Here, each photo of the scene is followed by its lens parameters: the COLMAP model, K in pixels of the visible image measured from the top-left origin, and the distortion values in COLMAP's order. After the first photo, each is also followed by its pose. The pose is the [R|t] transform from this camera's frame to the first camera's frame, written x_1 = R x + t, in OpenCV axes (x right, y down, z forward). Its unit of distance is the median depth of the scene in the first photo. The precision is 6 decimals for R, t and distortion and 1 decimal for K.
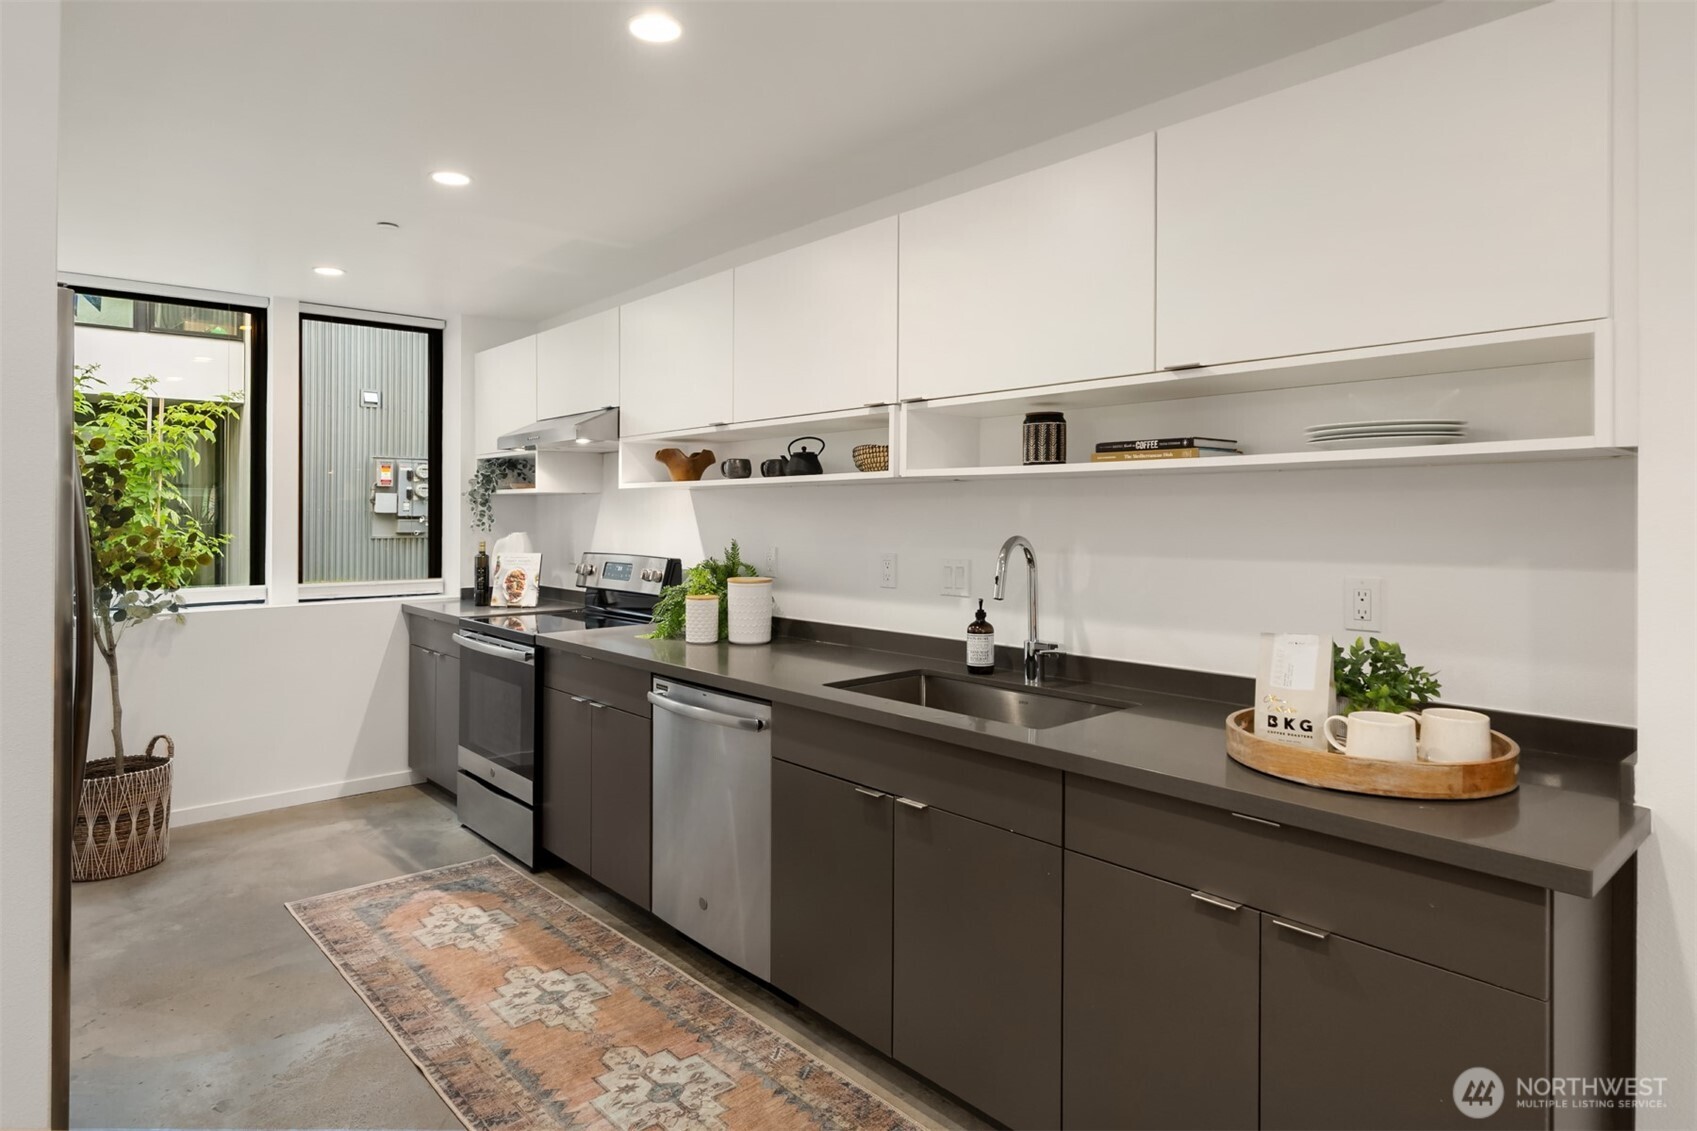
lens RADIAL K [[956.9, 0, 851.3], [0, 956.9, 518.2], [0, 0, 1]] dist [0.003051, 0.000609]
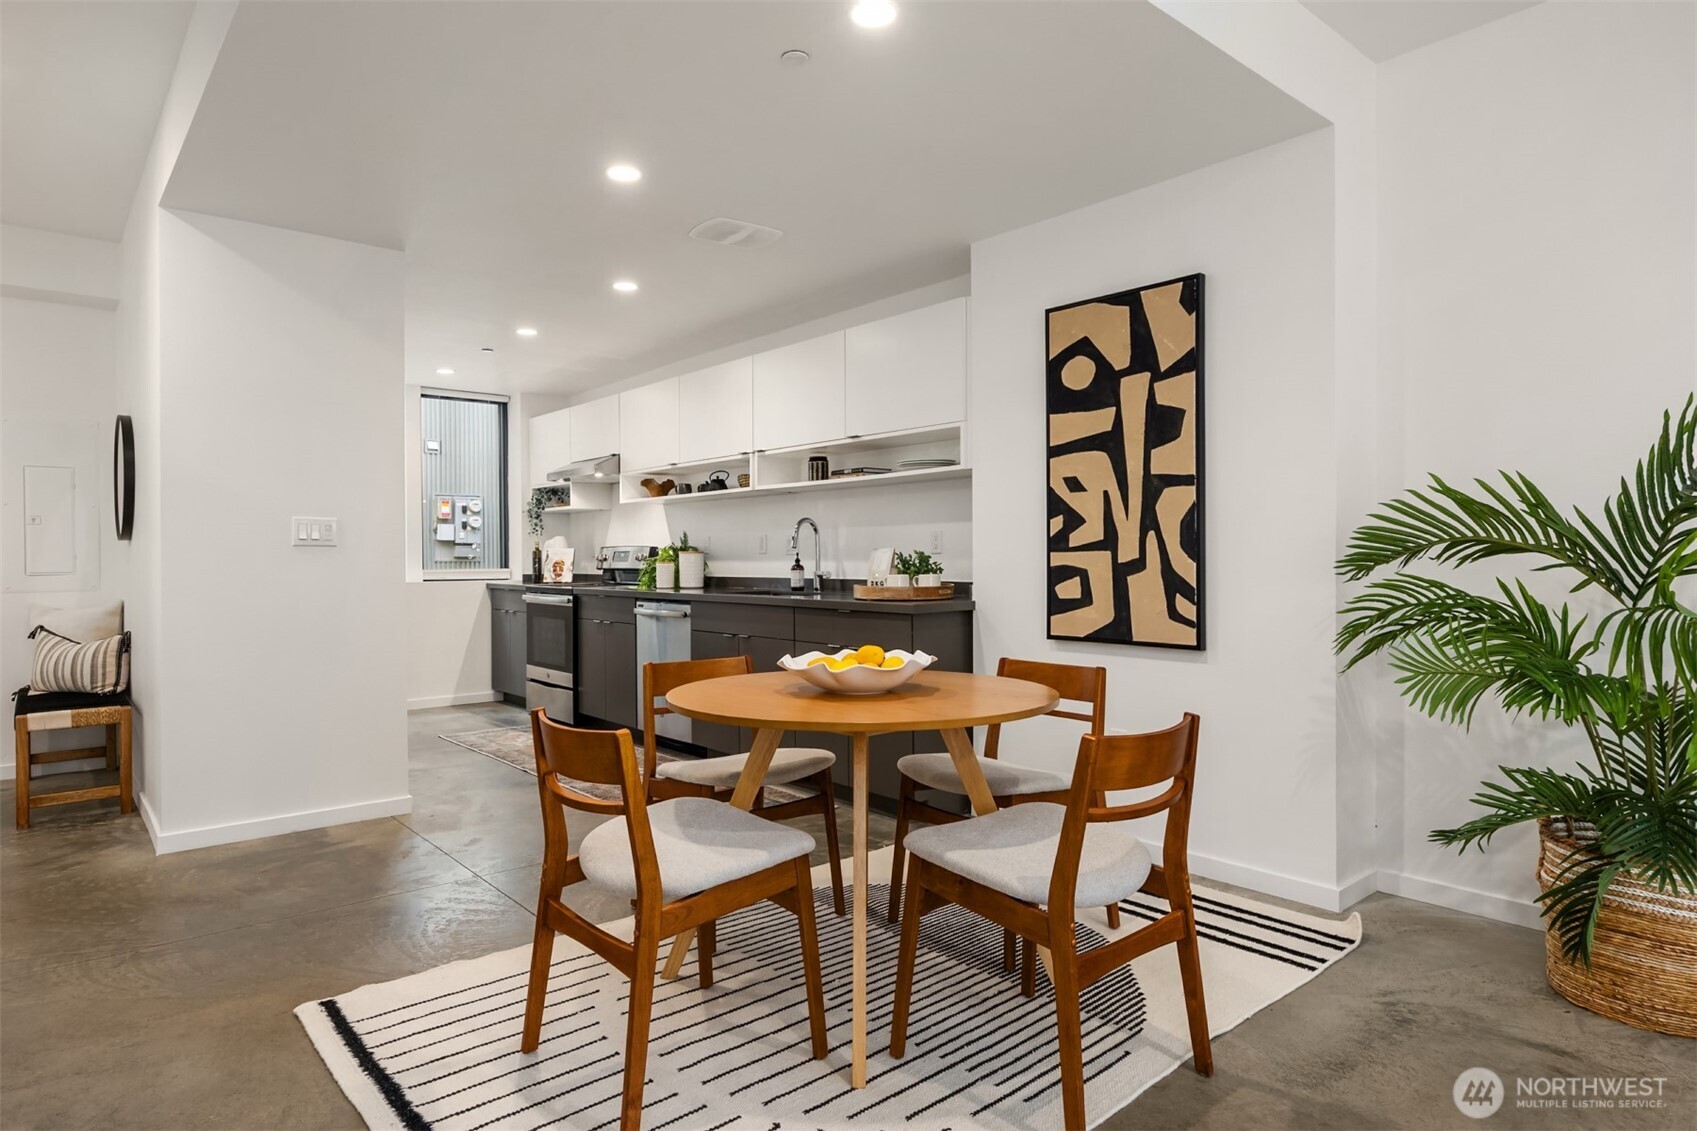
lens RADIAL K [[1039.4, 0, 818.3], [0, 1039.4, 639.0], [0, 0, 1]] dist [-0.000105, 0.000093]
pose [[0.997135, 0.005757, -0.075421, 0.250289], [-0.000671, 0.997733, 0.067290, 0.086488], [0.075637, -0.067047, 0.994879, -0.827723]]
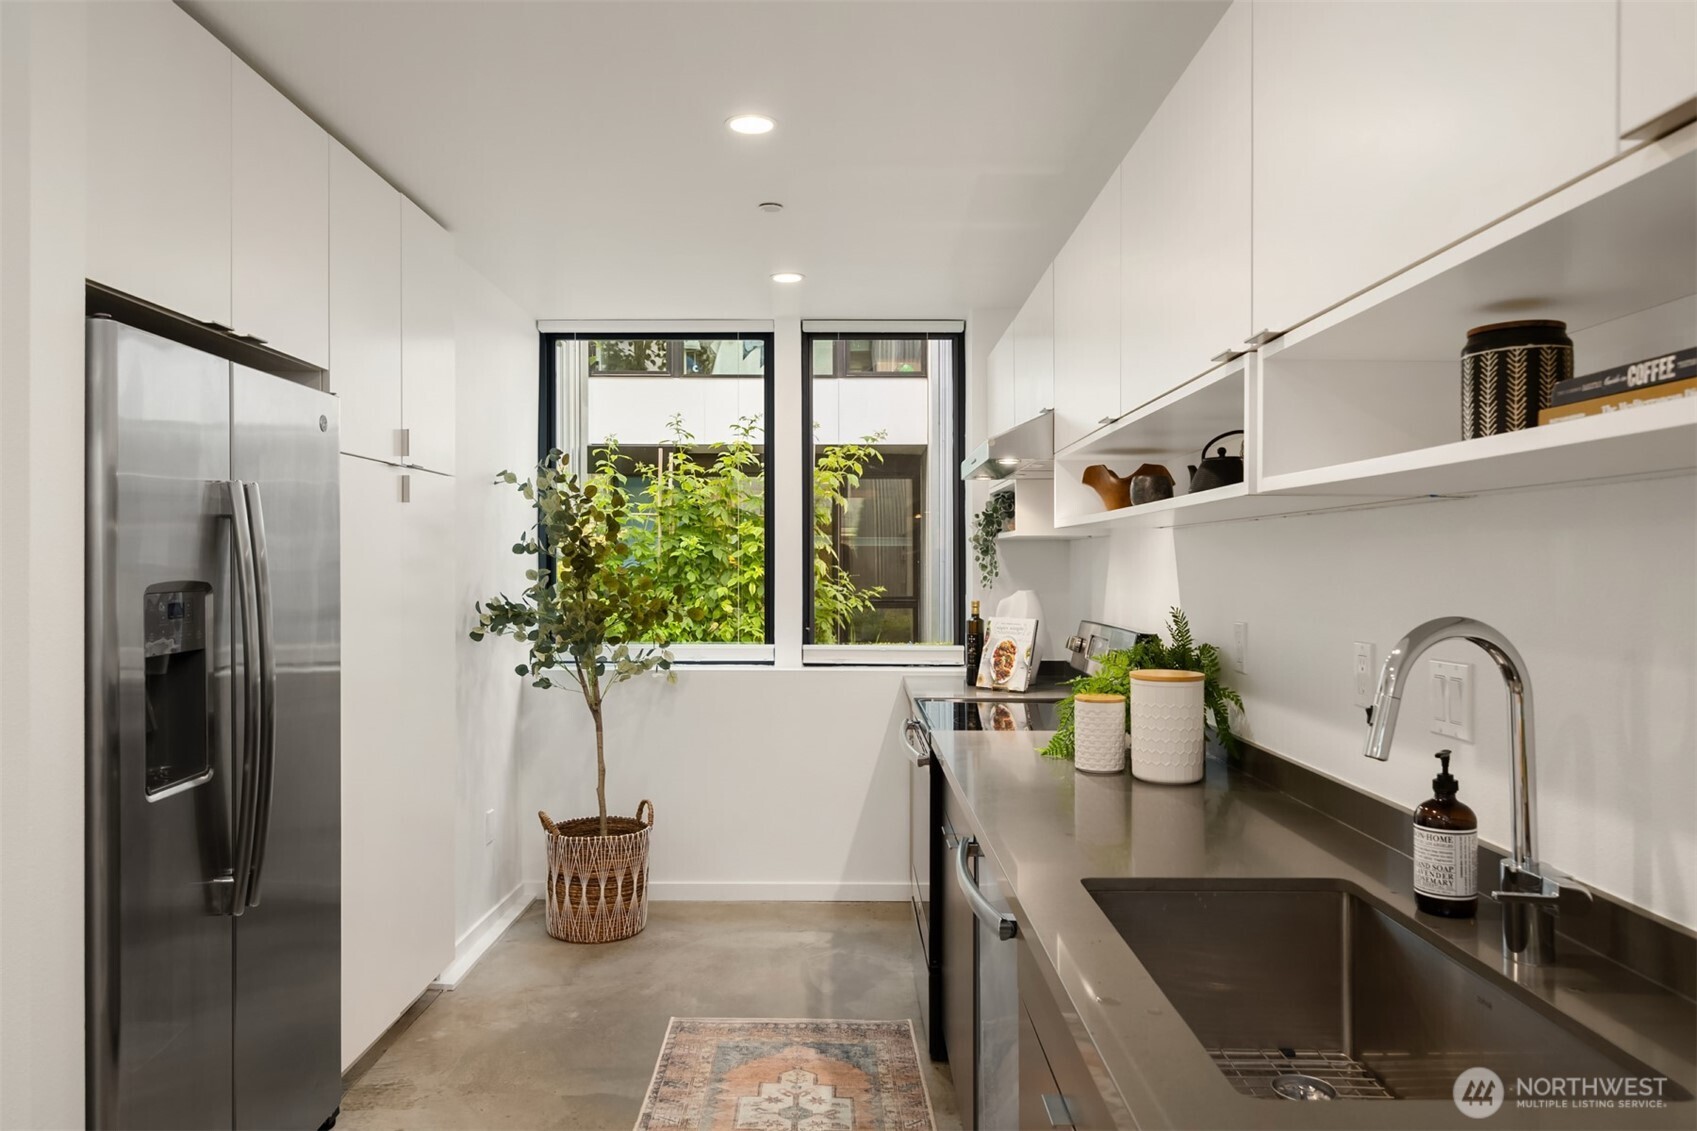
lens RADIAL K [[1199.8, 0, 848.5], [0, 1199.8, 565.5], [0, 0, 1]] dist [0.010295, 0.002121]
pose [[0.748826, 0.003594, -0.662757, 0.224766], [-0.007128, 0.999971, -0.002631, -0.001193], [0.662728, 0.006695, 0.748830, 0.277003]]
